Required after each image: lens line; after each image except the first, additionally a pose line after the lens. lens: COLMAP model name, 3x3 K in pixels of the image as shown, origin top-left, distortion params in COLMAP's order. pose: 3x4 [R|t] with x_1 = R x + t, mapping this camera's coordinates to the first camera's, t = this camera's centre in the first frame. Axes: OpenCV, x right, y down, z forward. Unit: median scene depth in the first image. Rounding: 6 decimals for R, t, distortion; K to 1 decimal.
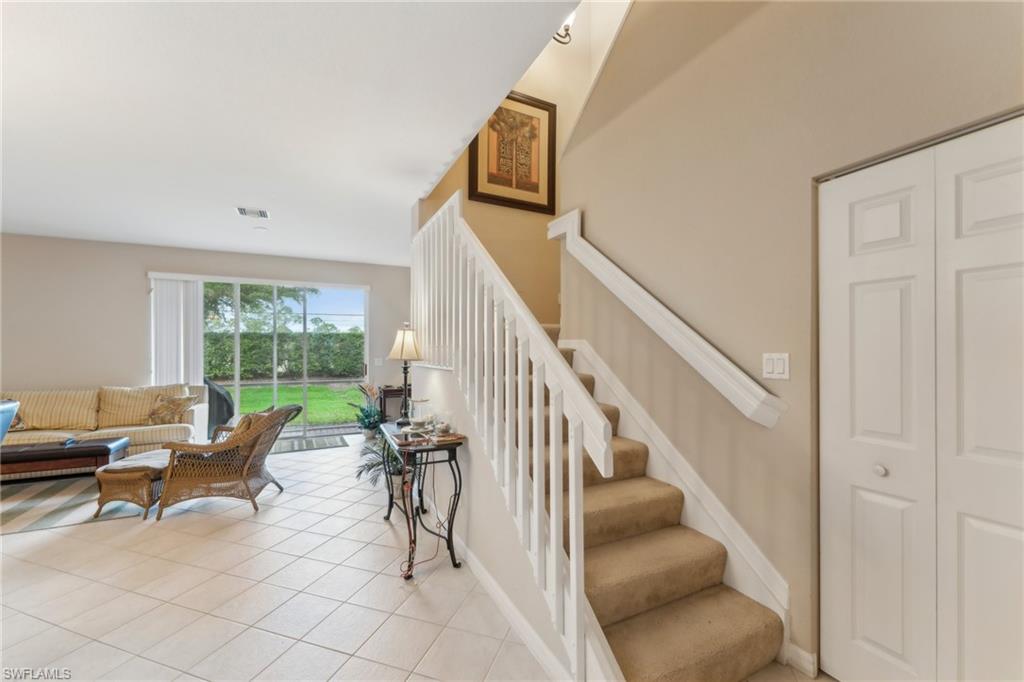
lens RADIAL K [[410.4, 0, 511.4], [0, 410.4, 347.6], [0, 0, 1]] dist [0.003360, -0.000419]
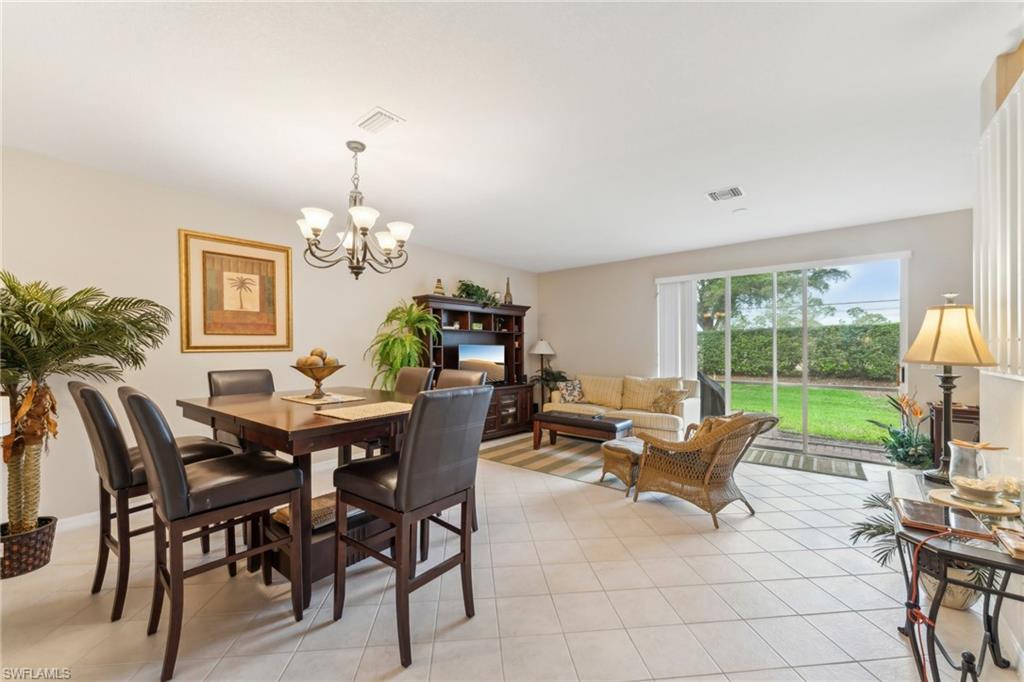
lens RADIAL K [[410.4, 0, 509.3], [0, 410.4, 347.9], [0, 0, 1]] dist [0.003360, -0.000419]
pose [[0.411970, 0.001648, -0.911196, -0.000204], [0.006944, 0.999964, 0.004948, 0.001545], [0.911171, -0.008366, 0.411943, 0.164379]]
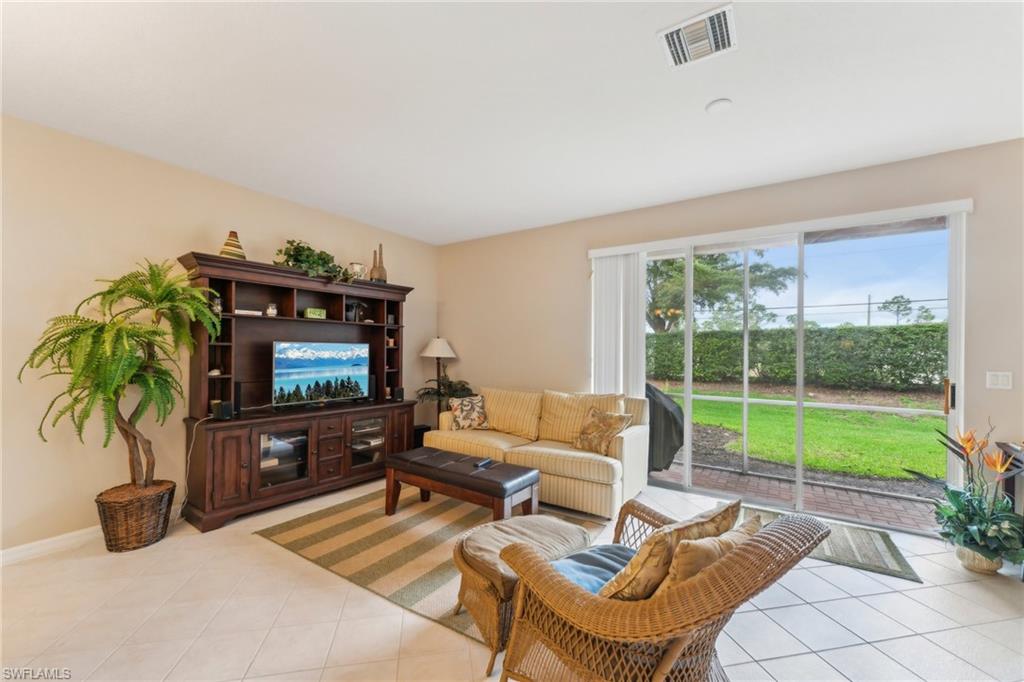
lens RADIAL K [[410.4, 0, 511.8], [0, 410.4, 349.5], [0, 0, 1]] dist [0.003360, -0.000419]
pose [[0.505523, 0.006828, -0.862786, -0.292330], [-0.004972, 0.999975, 0.005001, 0.005649], [0.862799, 0.001762, 0.505545, 0.511076]]
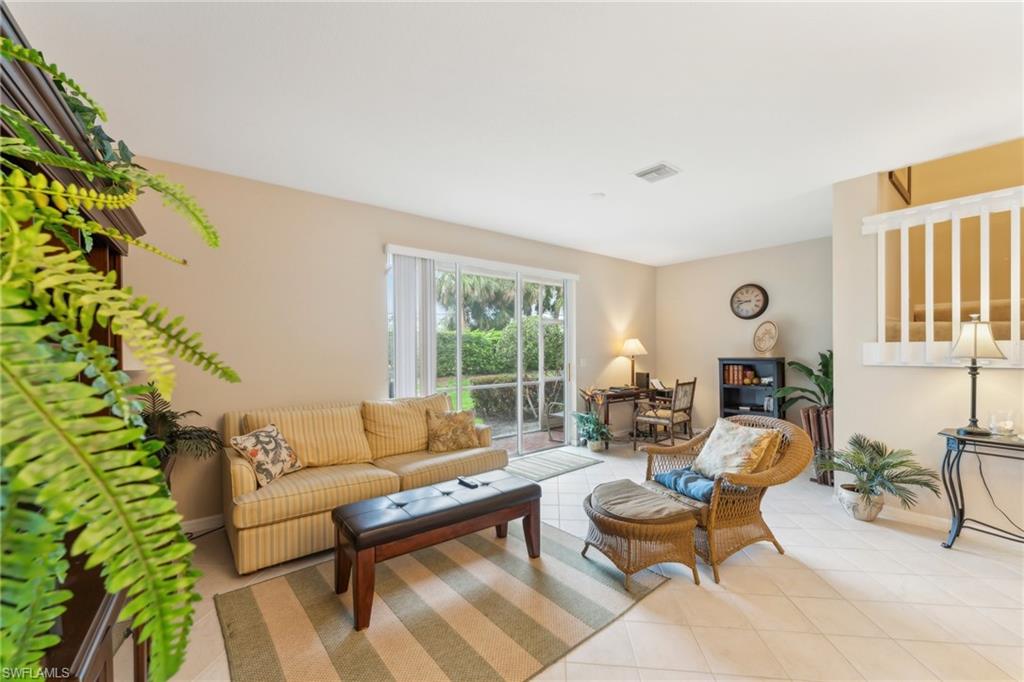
lens RADIAL K [[410.4, 0, 508.3], [0, 410.4, 349.3], [0, 0, 1]] dist [0.003360, -0.000419]
pose [[0.975441, -0.004465, 0.220218, -0.914591], [0.003303, 0.999979, 0.005646, 0.001460], [-0.220238, -0.004780, 0.975434, 0.250451]]
